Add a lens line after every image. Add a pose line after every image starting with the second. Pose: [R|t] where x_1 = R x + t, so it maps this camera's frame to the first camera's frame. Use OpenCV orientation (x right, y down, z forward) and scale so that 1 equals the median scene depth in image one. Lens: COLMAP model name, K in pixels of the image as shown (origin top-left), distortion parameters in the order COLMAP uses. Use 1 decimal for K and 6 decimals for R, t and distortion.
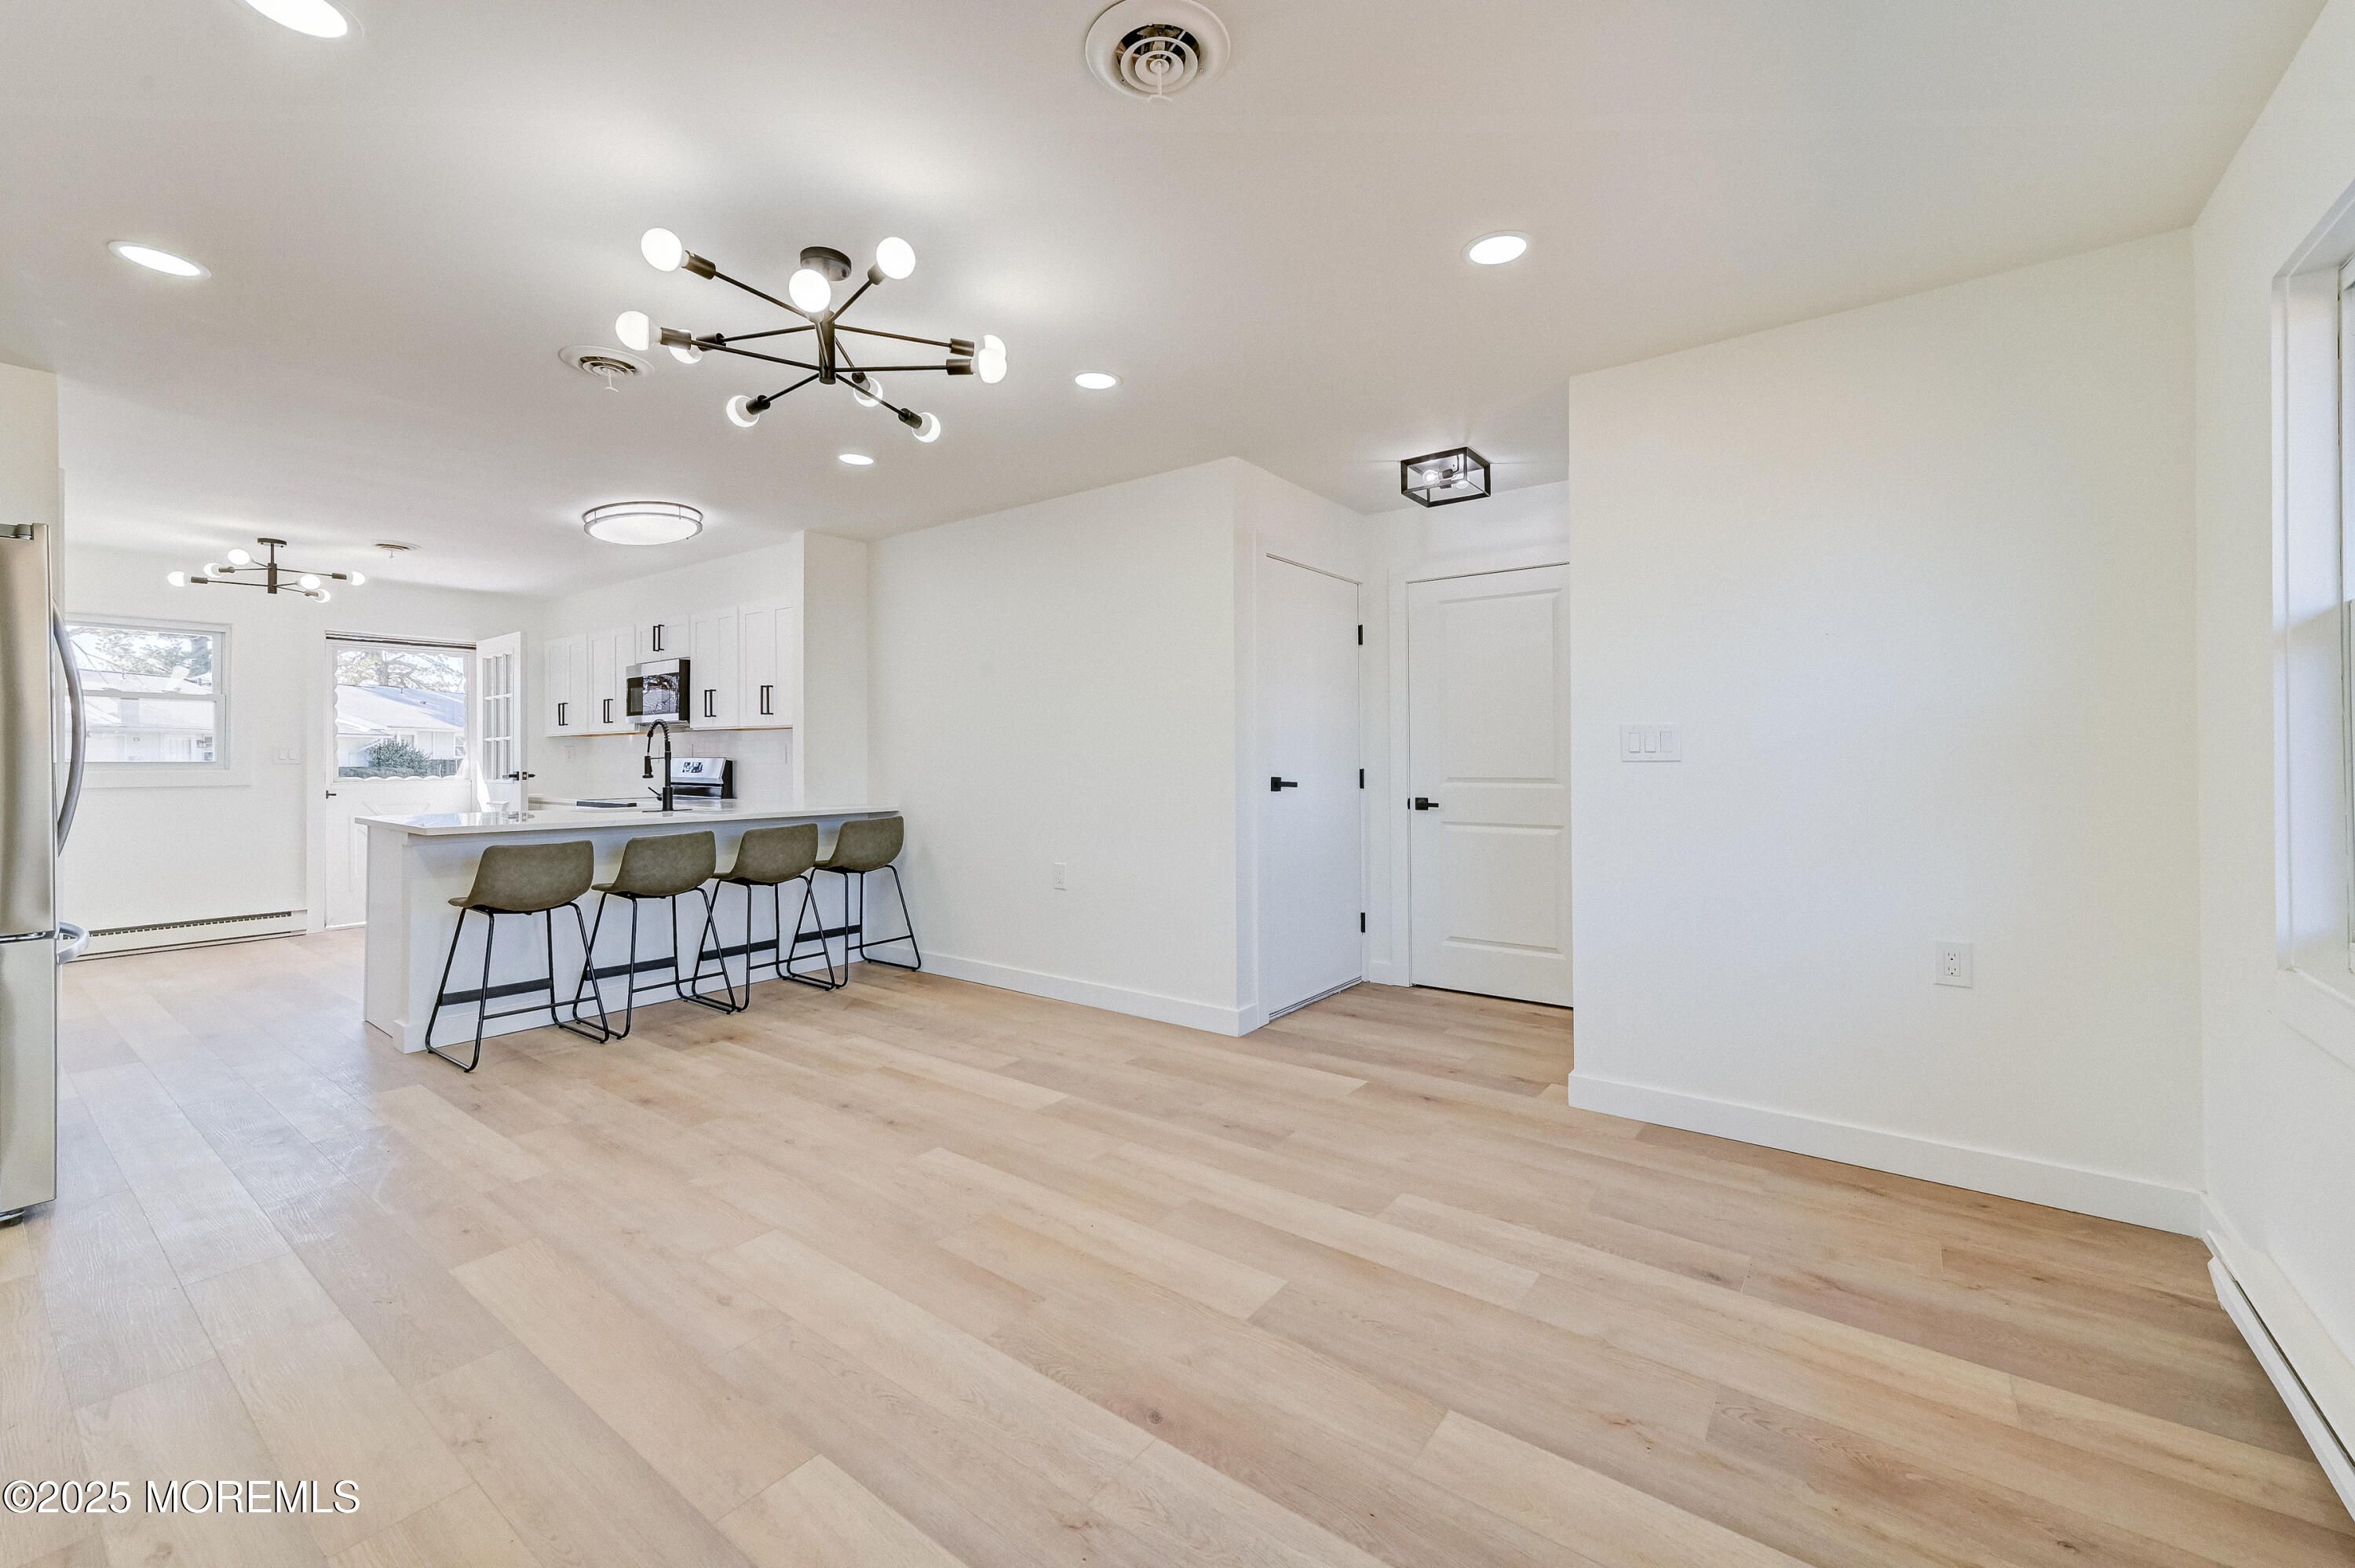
lens RADIAL K [[957.5, 0, 1172.6], [0, 957.5, 756.4], [0, 0, 1]] dist [0.023601, -0.000045]
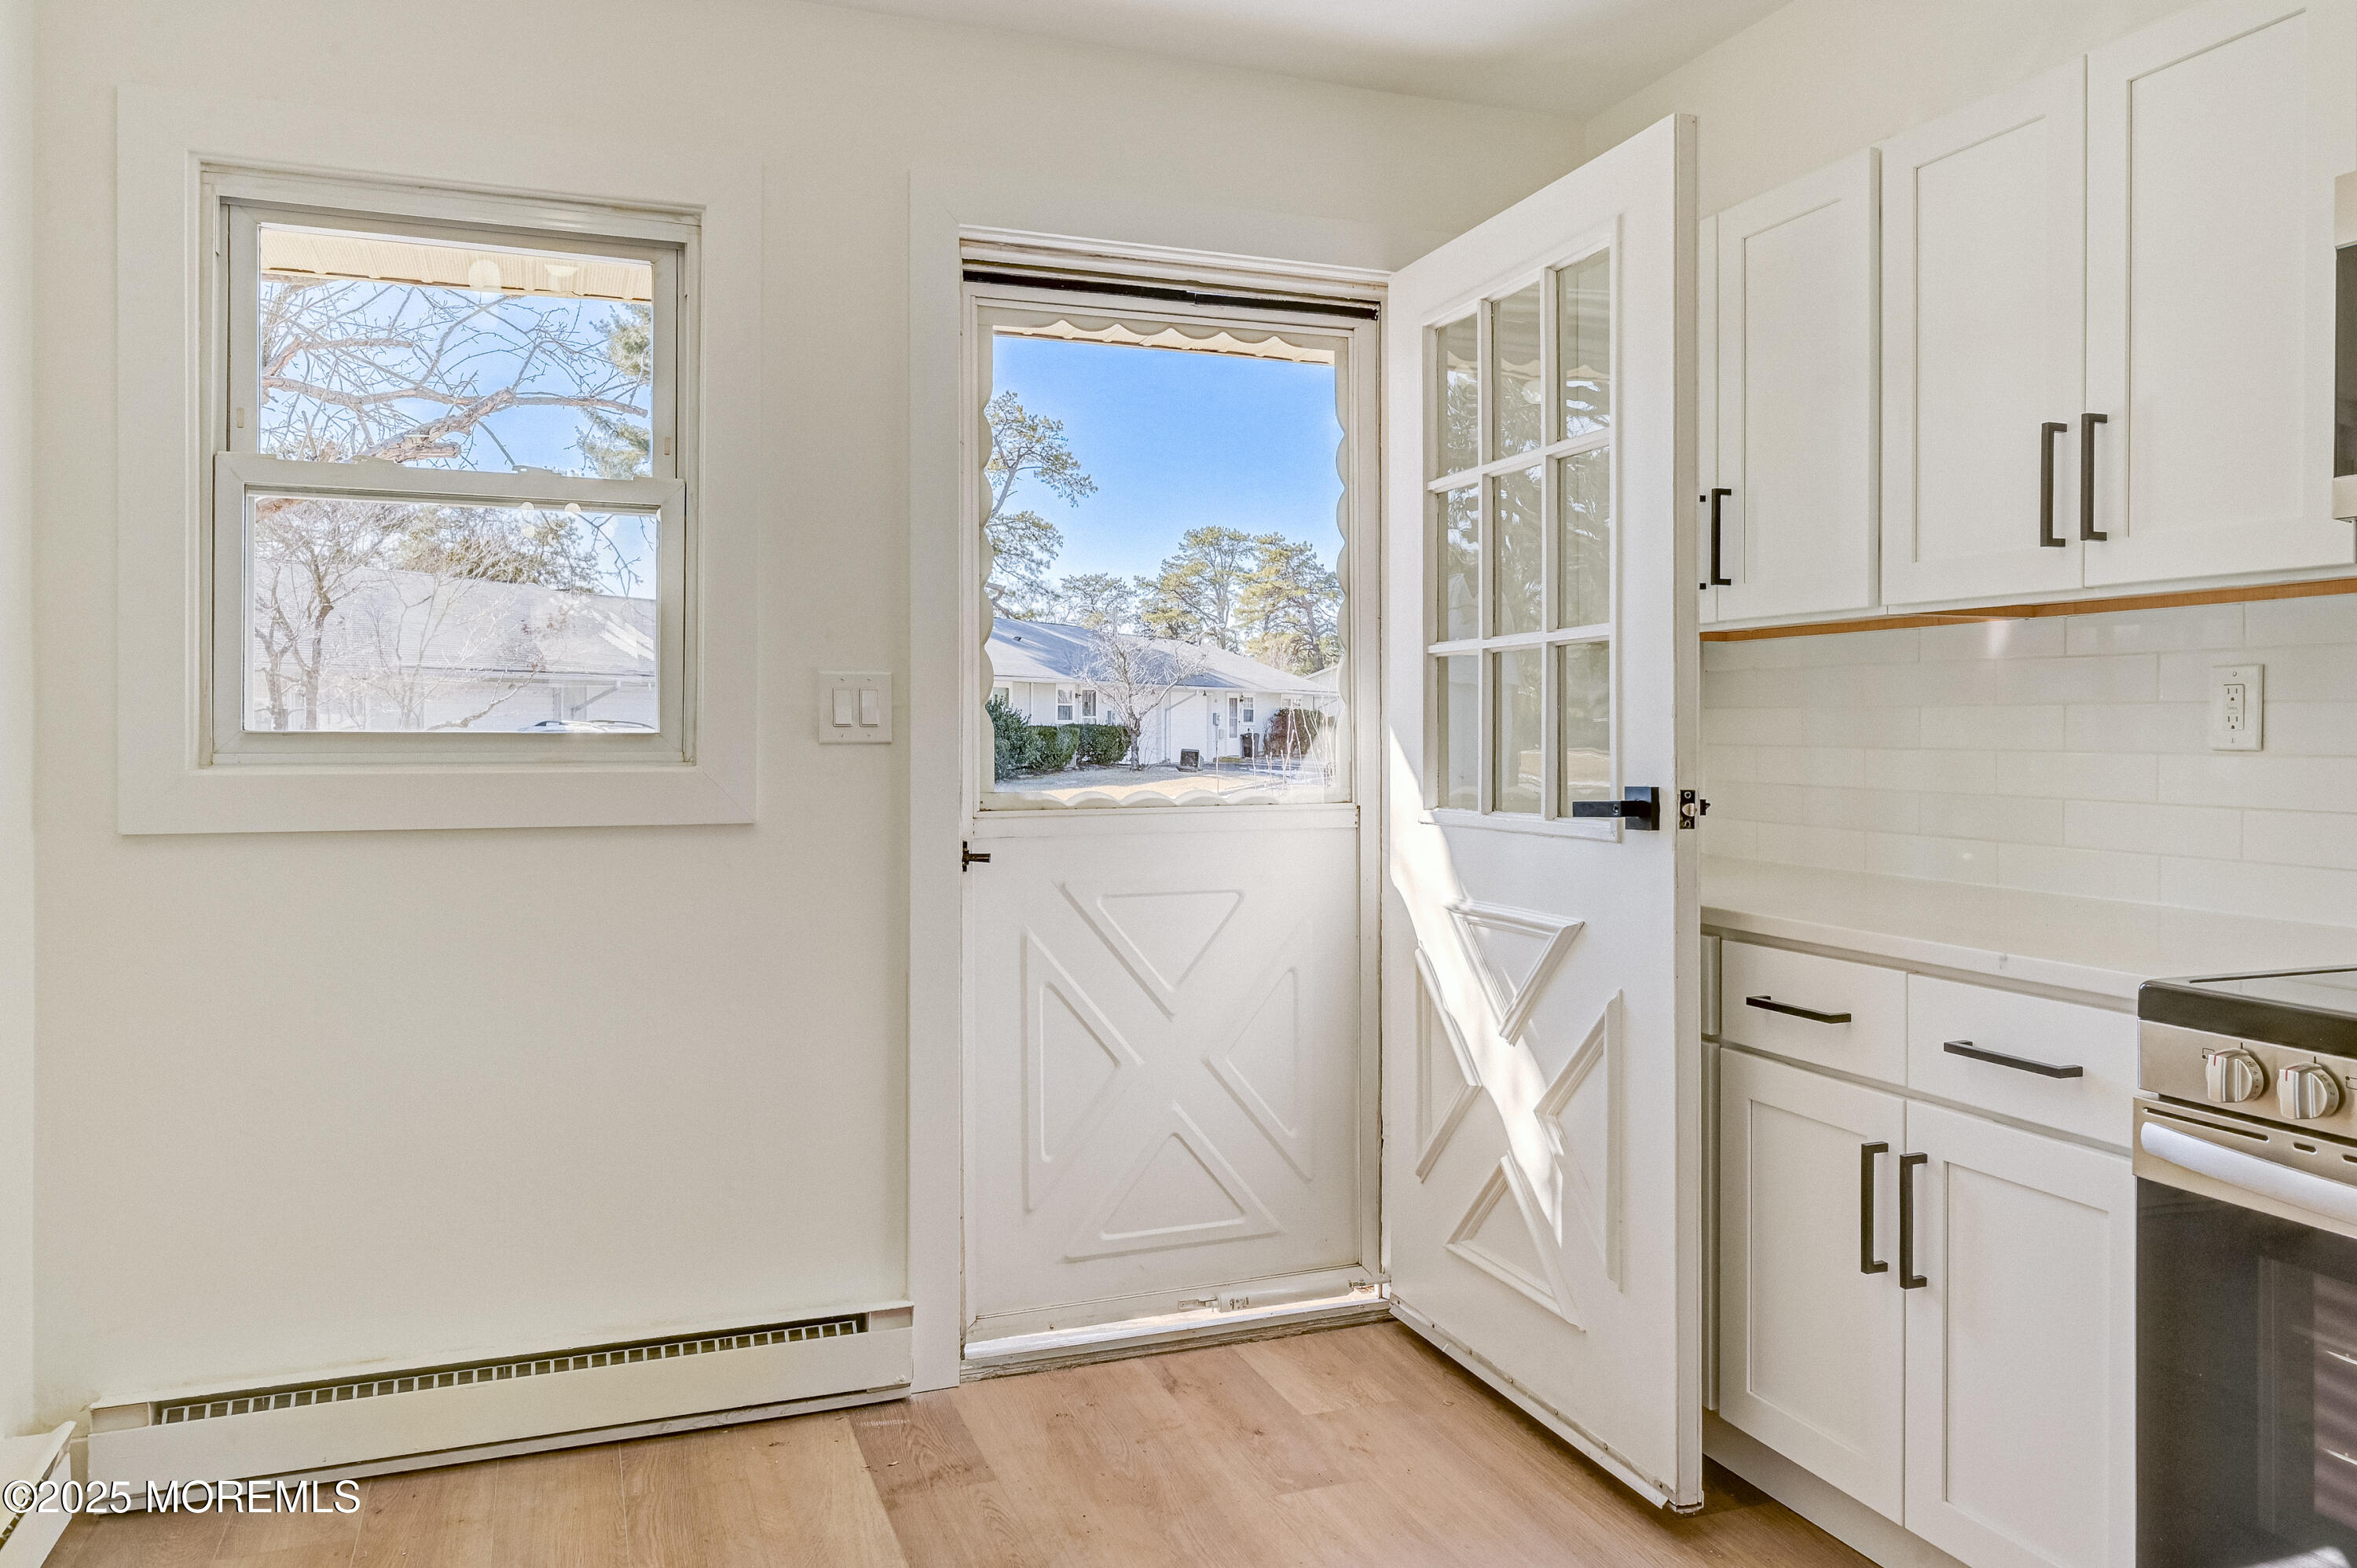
lens RADIAL K [[1660.3, 0, 1176.1], [0, 1660.3, 727.9], [0, 0, 1]] dist [0.029123, -0.002873]
pose [[0.842071, 0.002881, -0.539359, -1.076573], [-0.001036, 0.999993, 0.003724, 0.002251], [0.539366, -0.002577, 0.842068, 1.215031]]
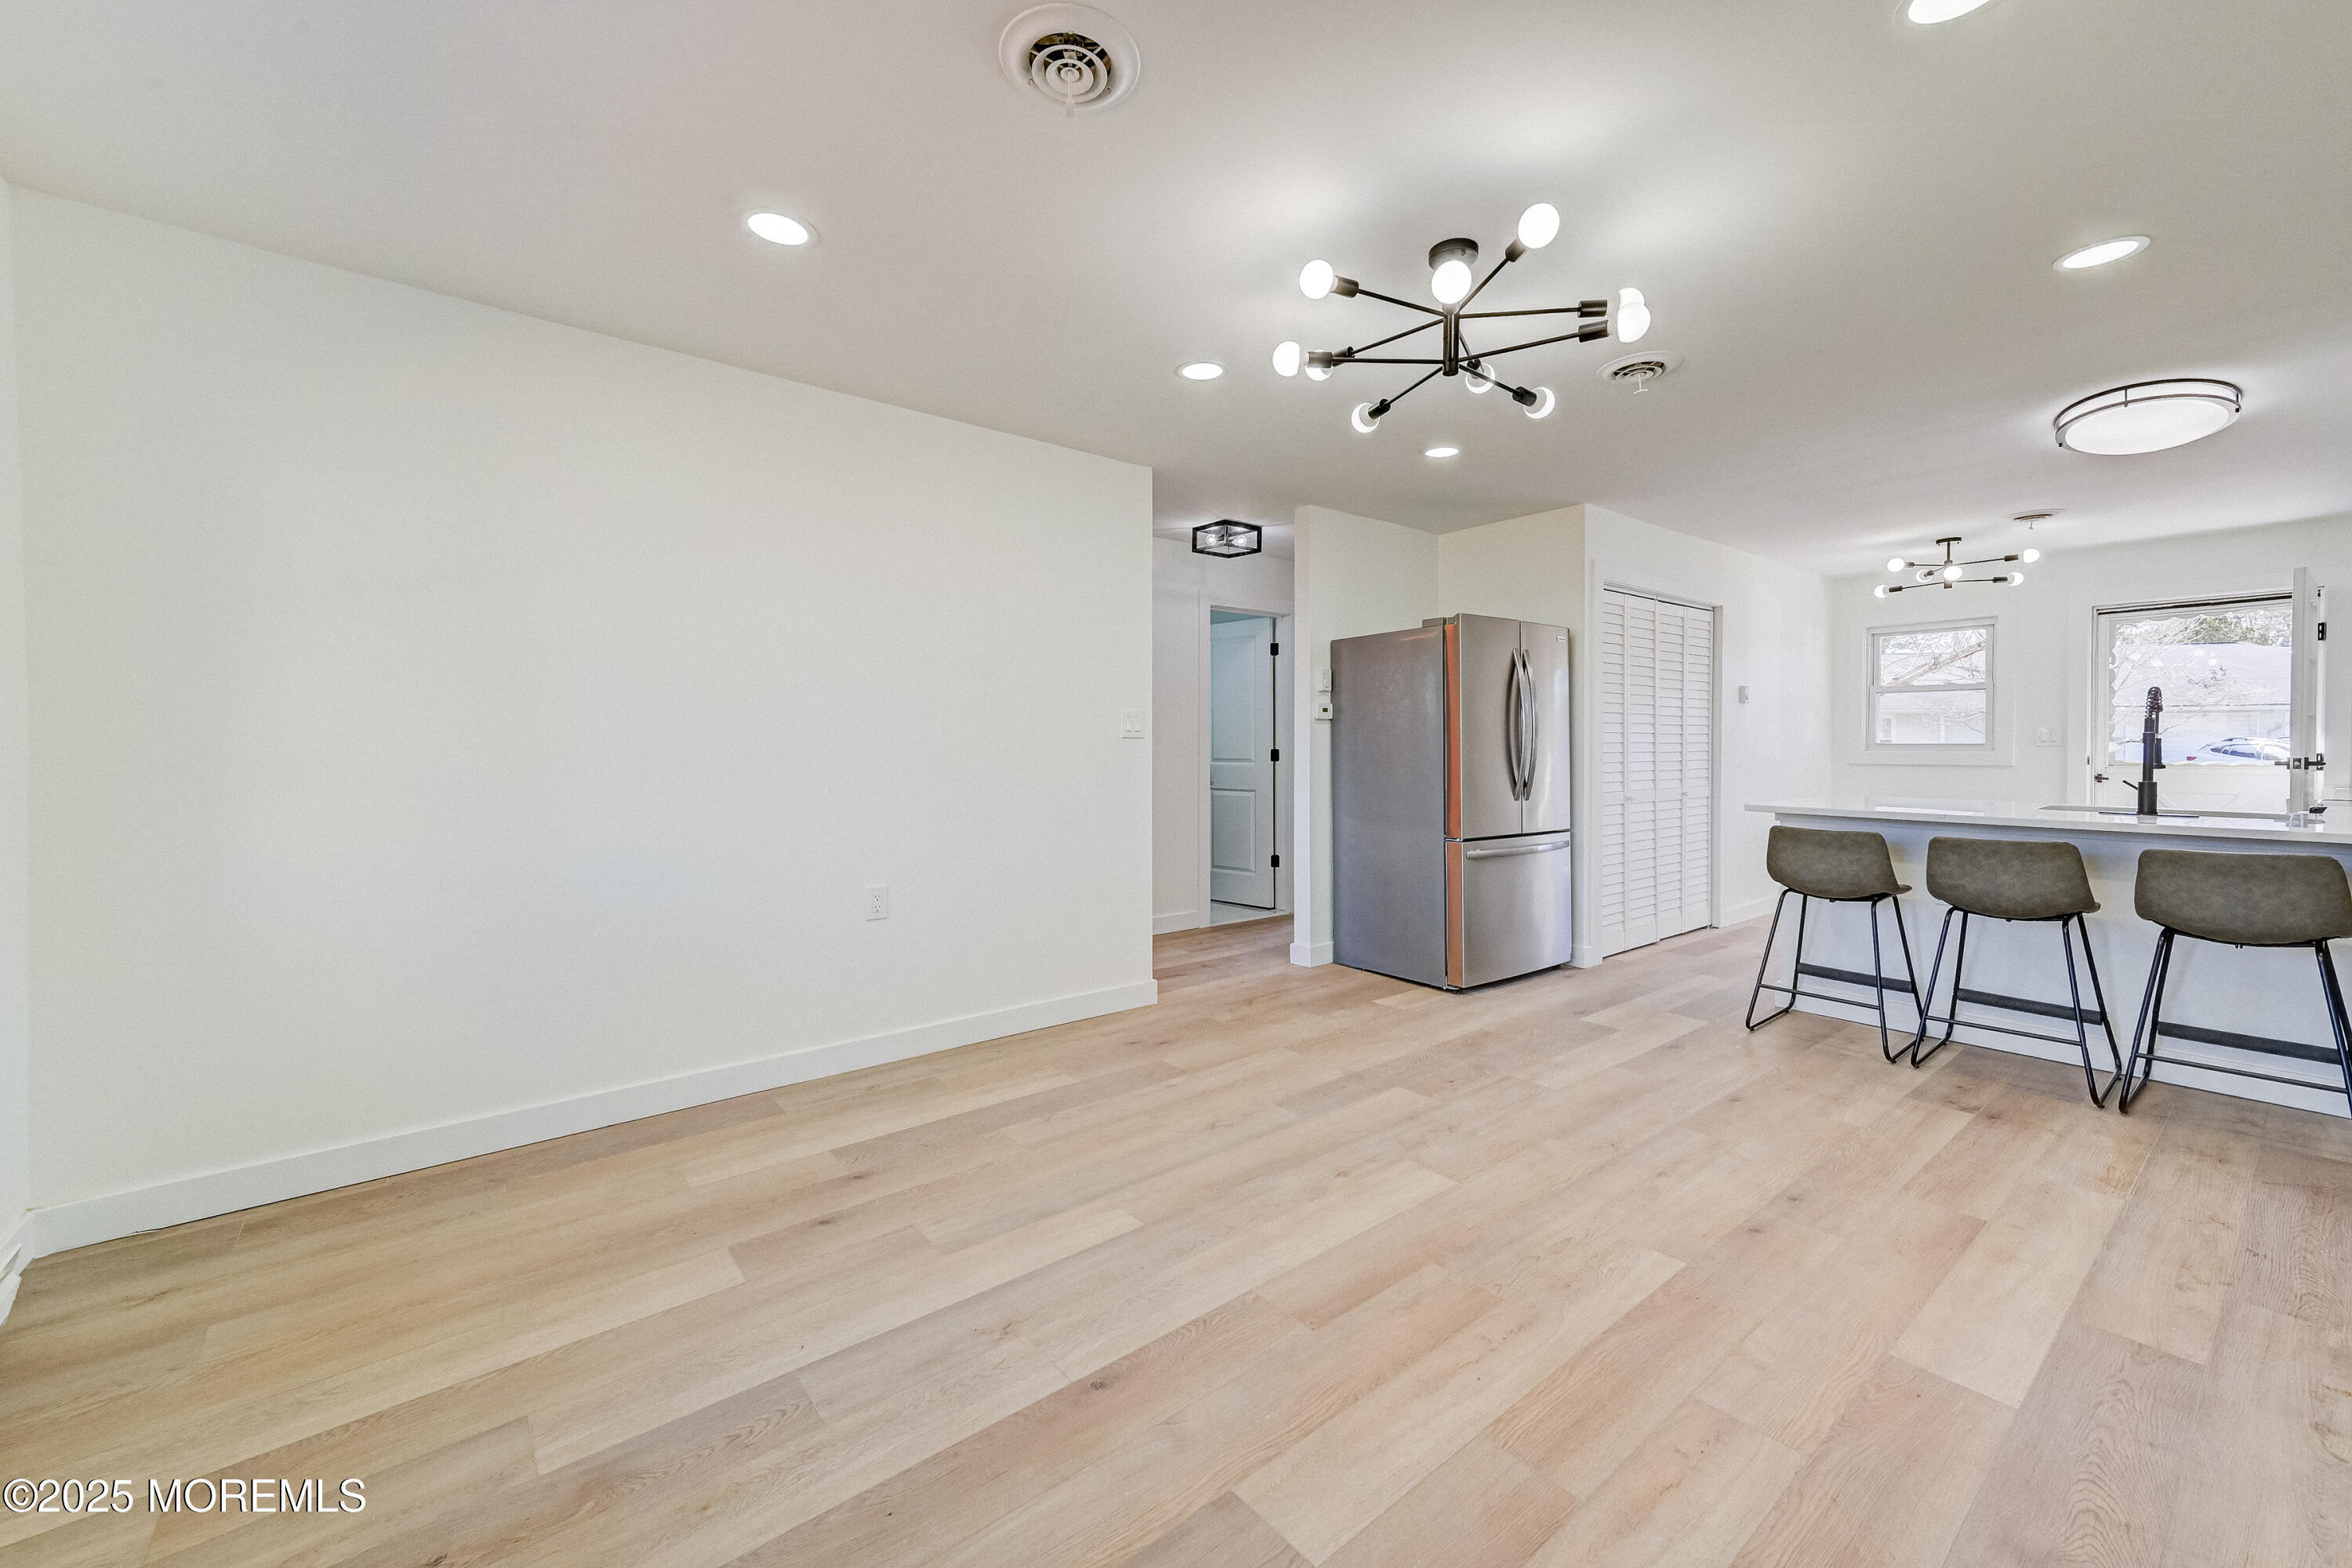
lens RADIAL K [[920.1, 0, 1175.1], [0, 920.1, 760.7], [0, 0, 1]] dist [0.022367, 0.000226]
pose [[-0.241737, 0.017598, -0.970182, 0.449522], [0.005271, 0.999845, 0.016823, 0.002595], [0.970328, -0.001047, -0.241792, 0.653028]]
